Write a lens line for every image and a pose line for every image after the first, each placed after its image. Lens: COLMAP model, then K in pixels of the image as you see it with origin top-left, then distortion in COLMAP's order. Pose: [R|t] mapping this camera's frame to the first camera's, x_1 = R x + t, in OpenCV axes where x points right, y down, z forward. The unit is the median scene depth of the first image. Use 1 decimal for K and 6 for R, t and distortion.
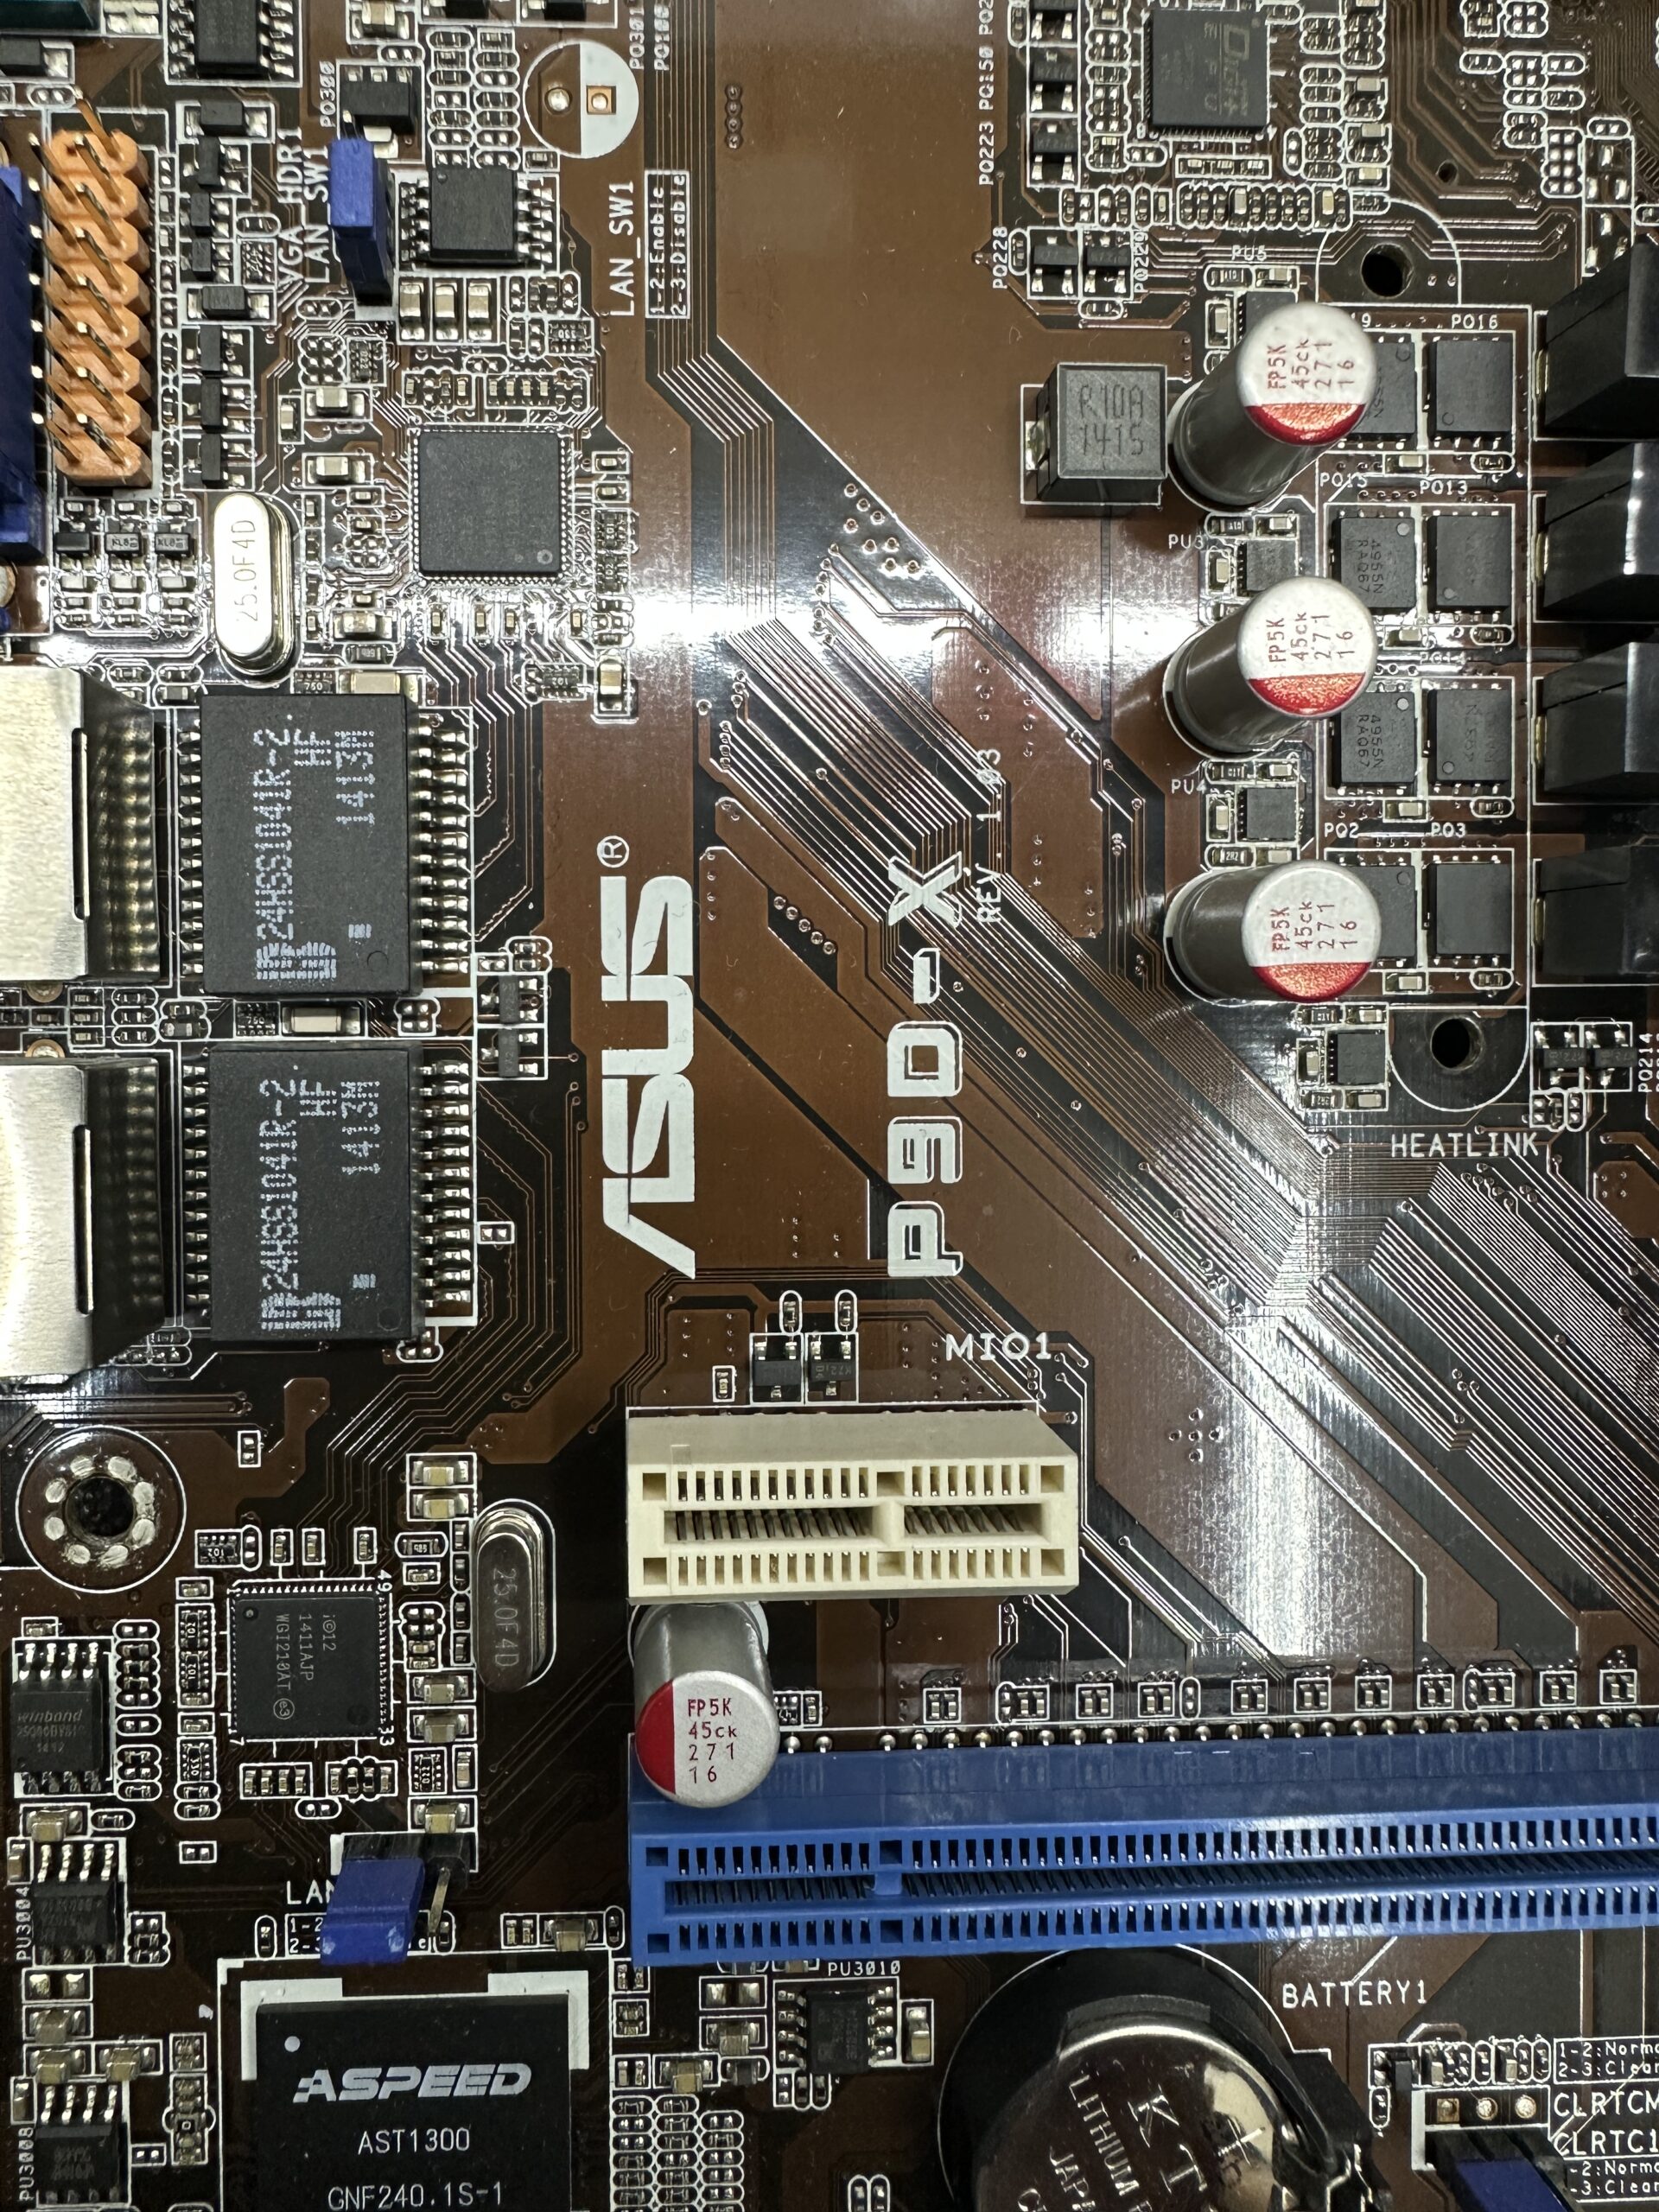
lens RADIAL K [[1567.2, 0, 693.0], [0, 1567.2, 1039.0], [0, 0, 1]] dist [-0.004853, 0.004465]
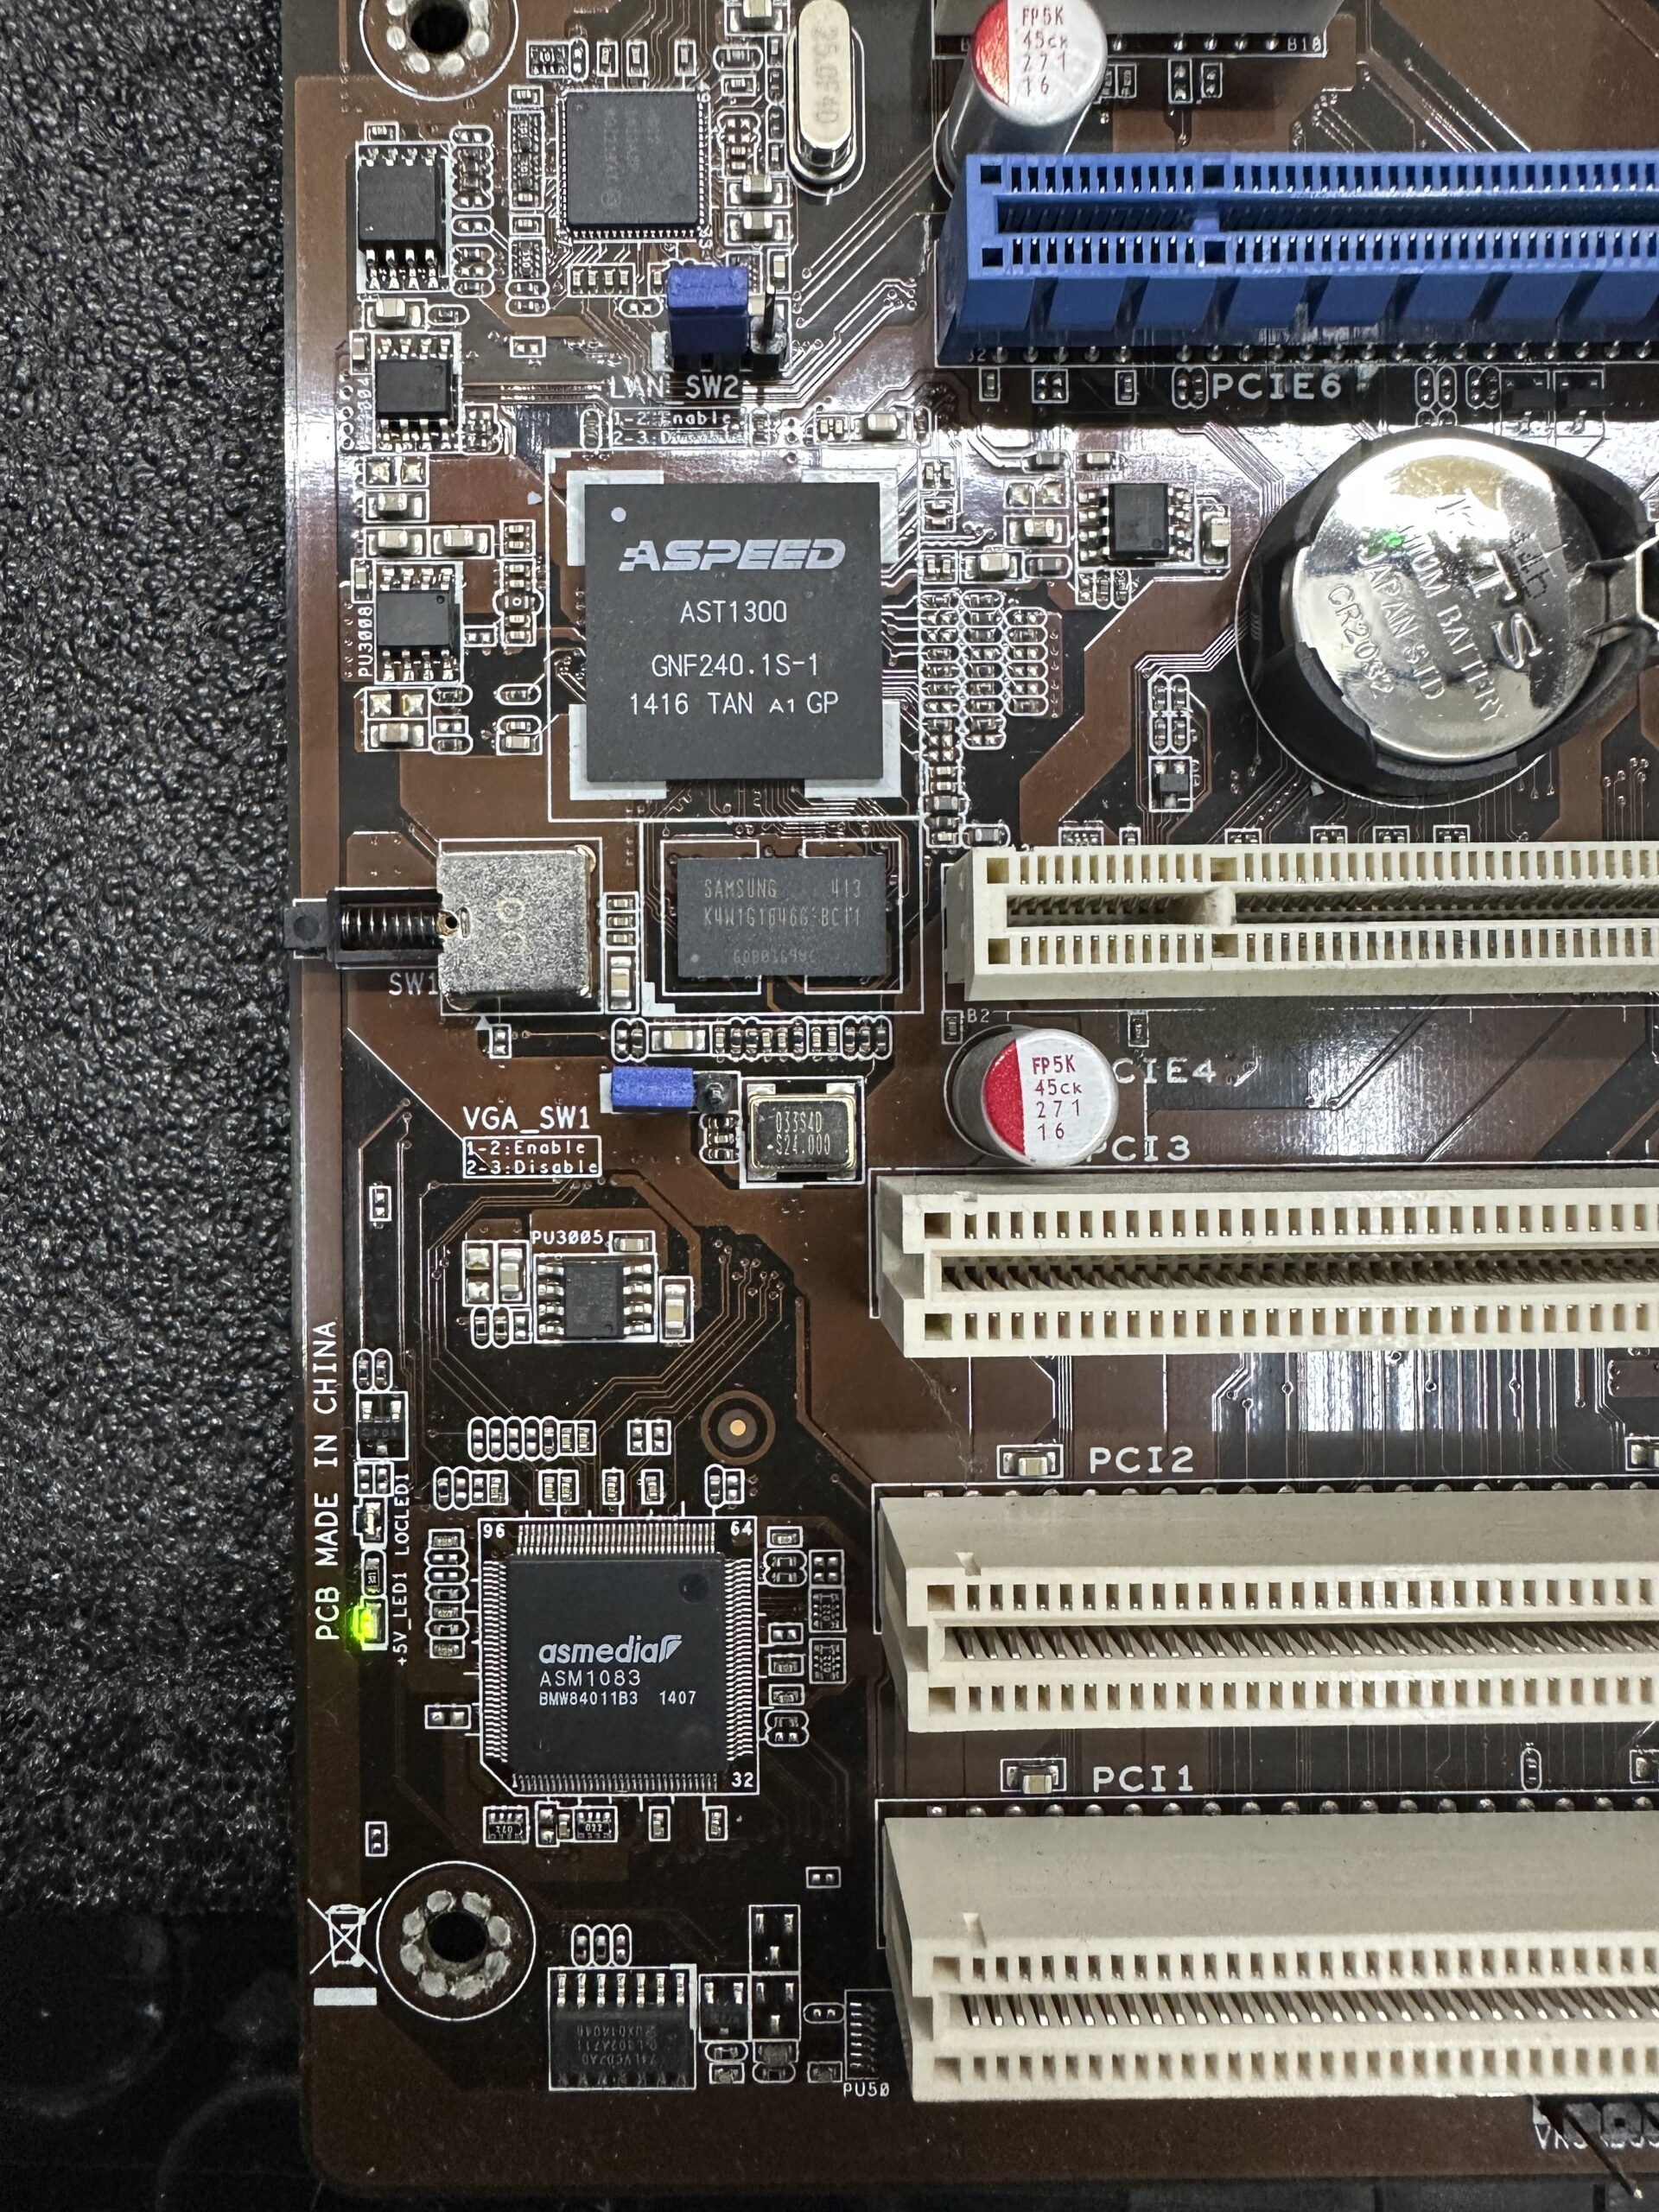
lens RADIAL K [[1567.2, 0, 693.0], [0, 1567.2, 1039.0], [0, 0, 1]] dist [-0.004853, 0.004465]
pose [[0.999294, -0.003289, -0.037414, -0.167087], [0.002112, 0.999503, -0.031465, 1.021366], [0.037499, 0.031363, 0.998804, -0.036664]]
